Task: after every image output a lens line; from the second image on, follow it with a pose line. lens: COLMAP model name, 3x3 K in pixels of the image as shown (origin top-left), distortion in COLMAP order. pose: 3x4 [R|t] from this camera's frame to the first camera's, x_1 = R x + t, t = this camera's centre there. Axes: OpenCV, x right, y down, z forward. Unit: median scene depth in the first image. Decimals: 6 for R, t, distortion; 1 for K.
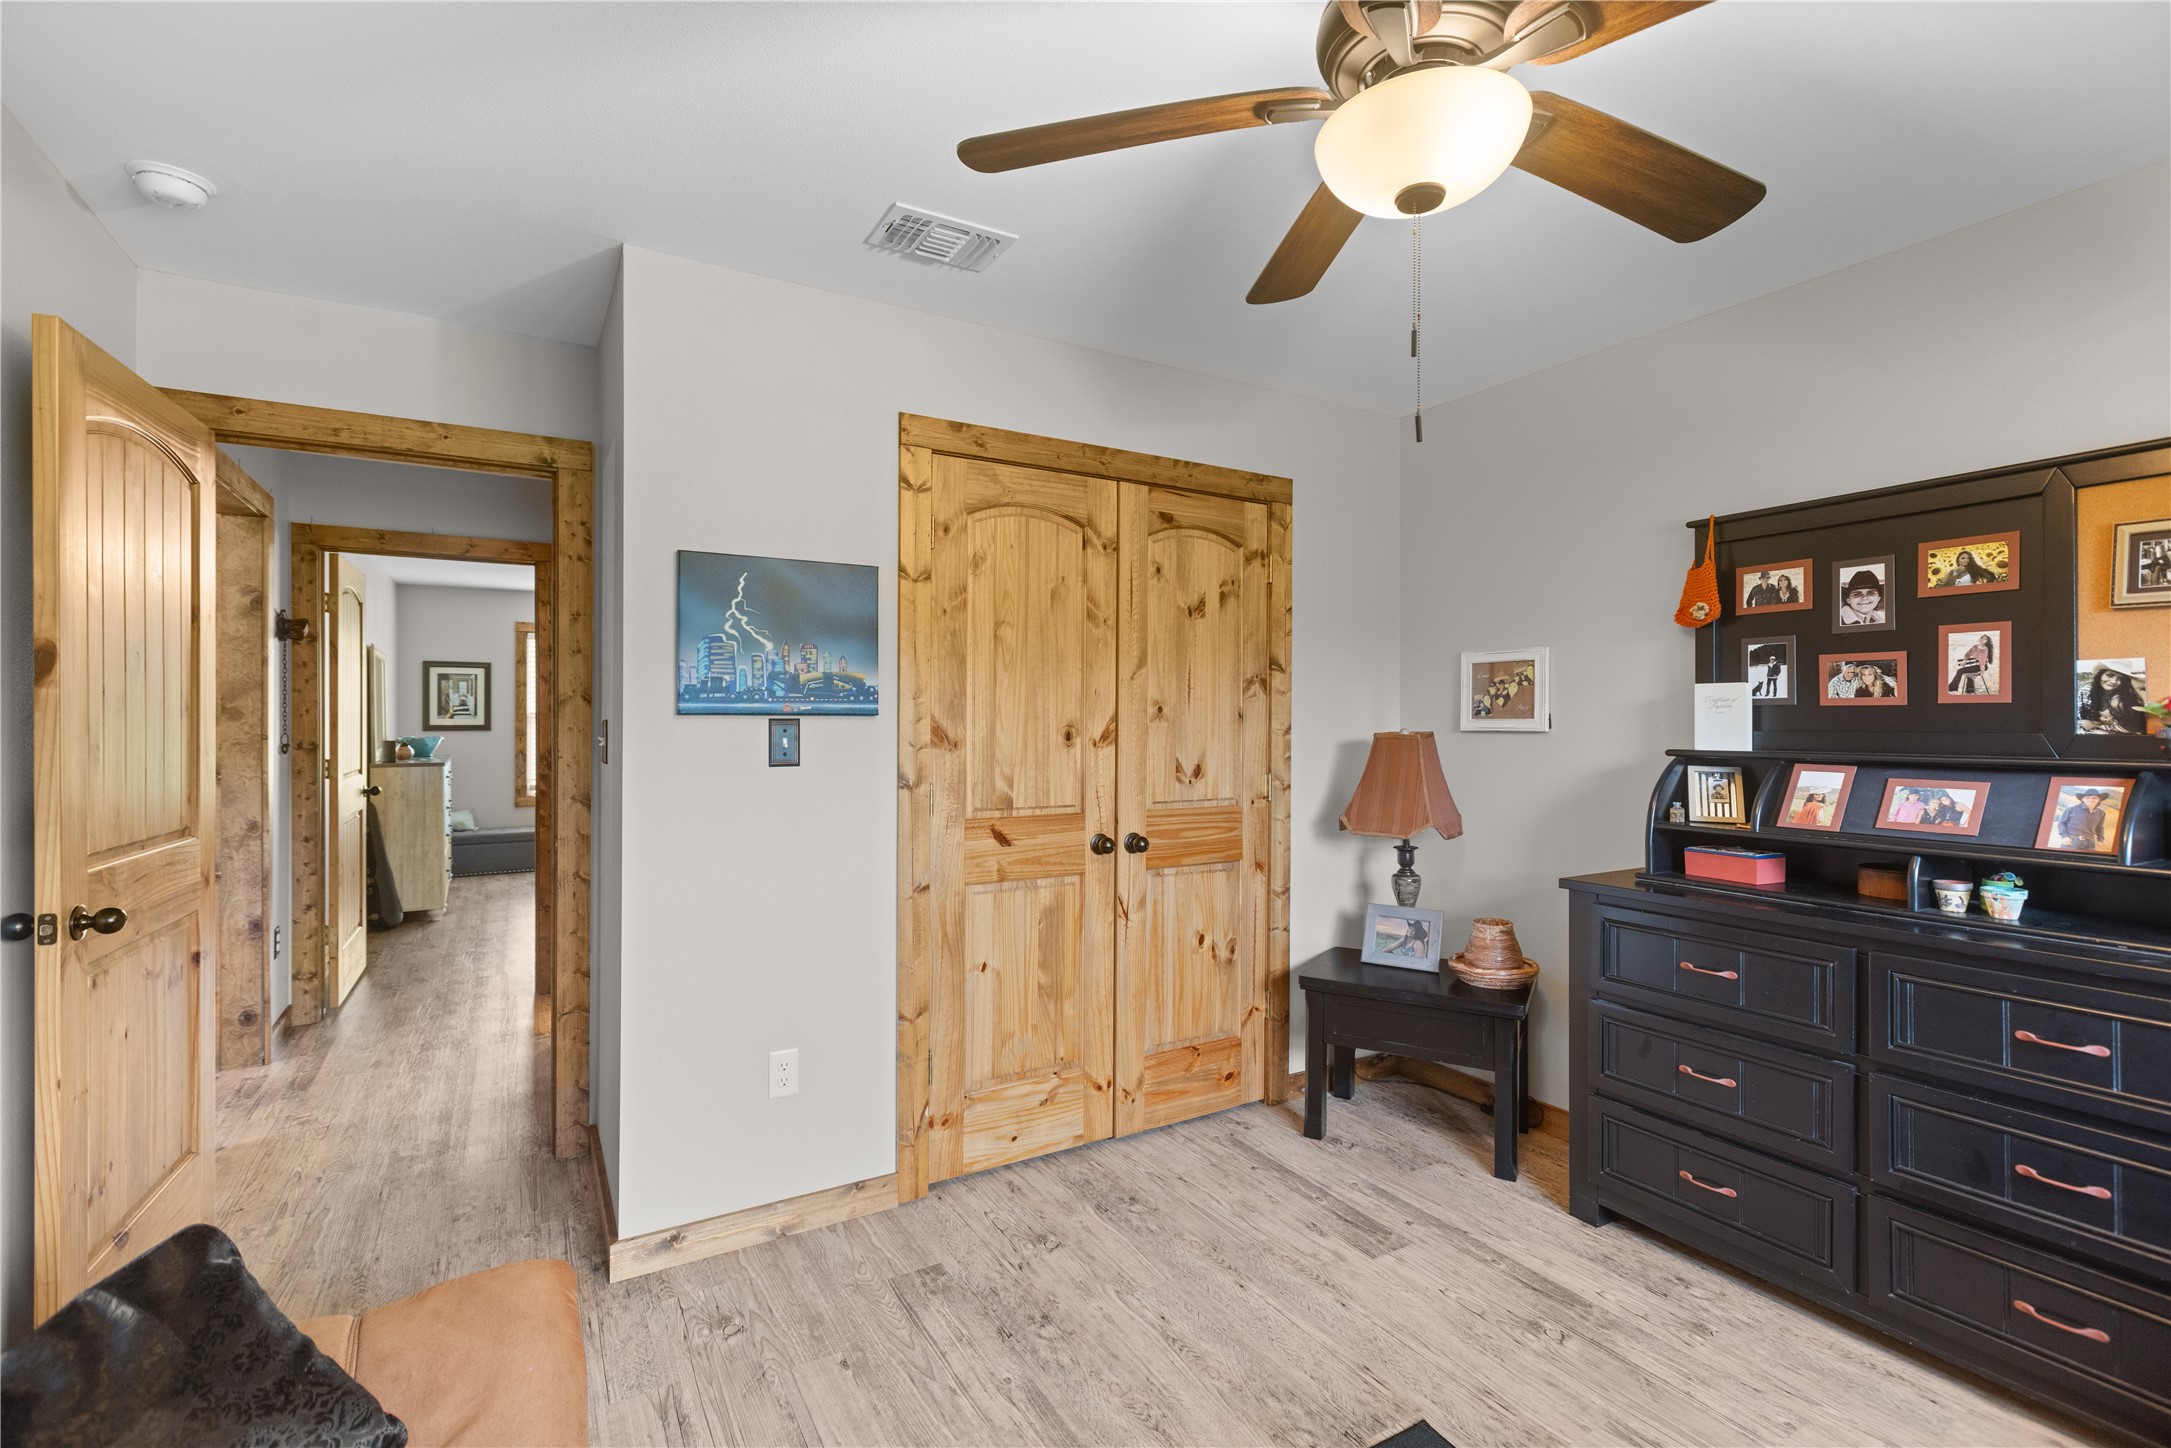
lens RADIAL K [[968.1, 0, 1084.6], [0, 968.1, 721.0], [0, 0, 1]] dist [0.001987, -0.001109]
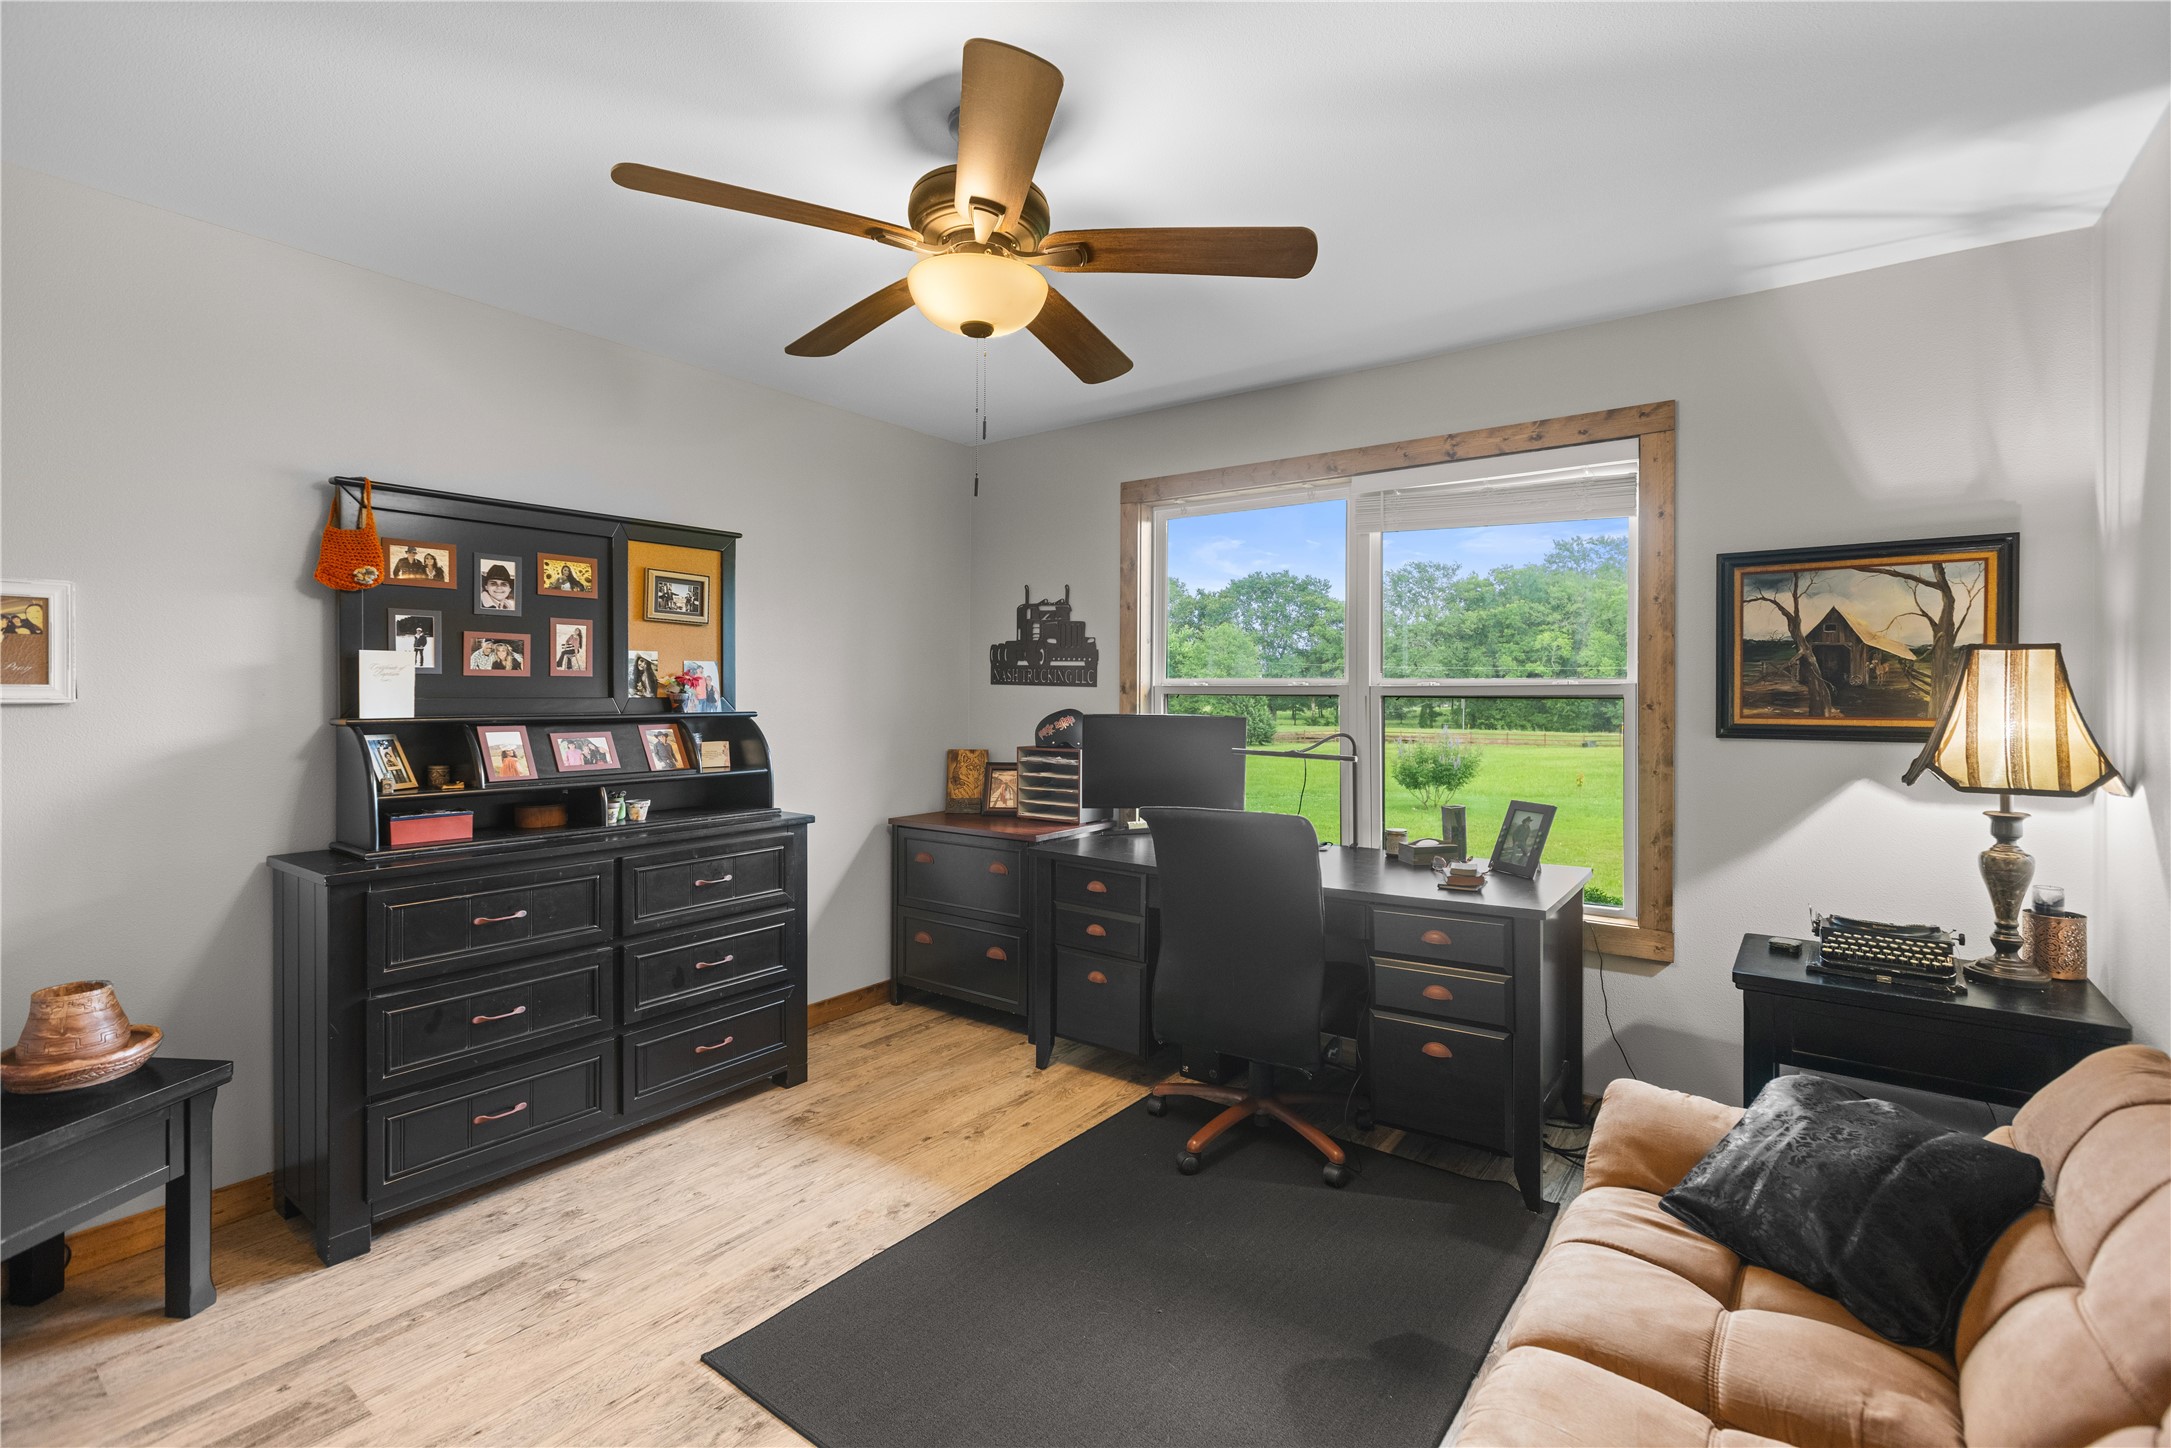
lens RADIAL K [[968.1, 0, 1082.2], [0, 968.1, 711.7], [0, 0, 1]] dist [0.001987, -0.001109]
pose [[-0.383880, -0.018368, 0.923200, -0.601455], [0.000598, 0.999797, 0.020140, 0.004189], [-0.923383, 0.008284, -0.383792, 0.803359]]
